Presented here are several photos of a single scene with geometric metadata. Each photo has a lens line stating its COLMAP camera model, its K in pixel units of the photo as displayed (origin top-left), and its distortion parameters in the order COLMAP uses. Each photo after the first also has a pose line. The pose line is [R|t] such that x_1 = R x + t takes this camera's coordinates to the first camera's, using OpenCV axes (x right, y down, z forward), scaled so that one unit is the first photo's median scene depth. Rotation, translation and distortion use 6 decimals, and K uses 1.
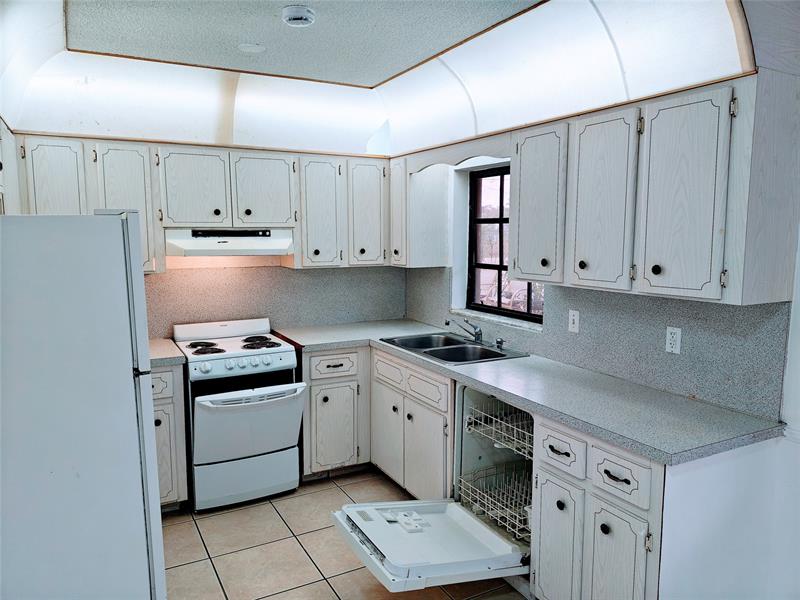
lens RADIAL K [[574.8, 0, 399.1], [0, 574.8, 303.8], [0, 0, 1]] dist [0.032020, -0.005239]
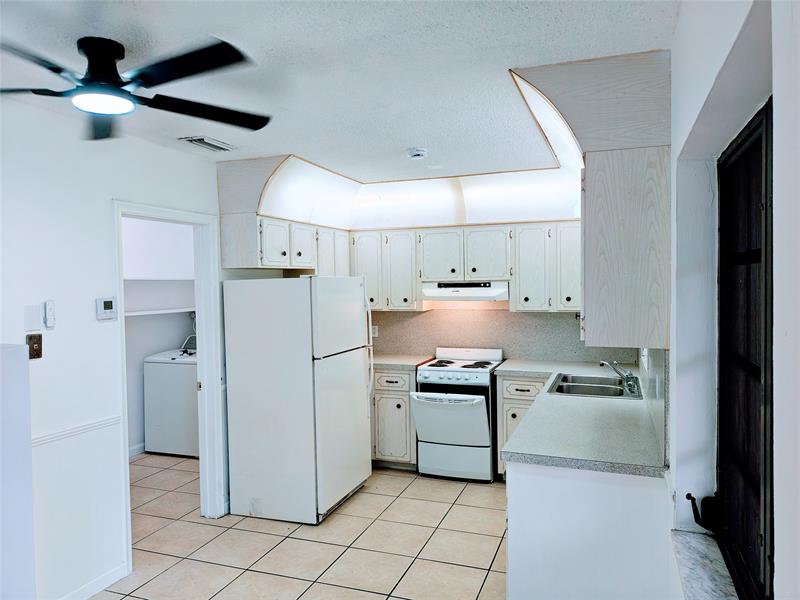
lens RADIAL K [[574.8, 0, 398.8], [0, 574.8, 297.2], [0, 0, 1]] dist [0.032020, -0.005239]
pose [[0.658492, 0.010638, -0.752512, 0.660481], [-0.082162, 0.994940, -0.057831, 0.001814], [0.748089, 0.099909, 0.656034, -0.040093]]
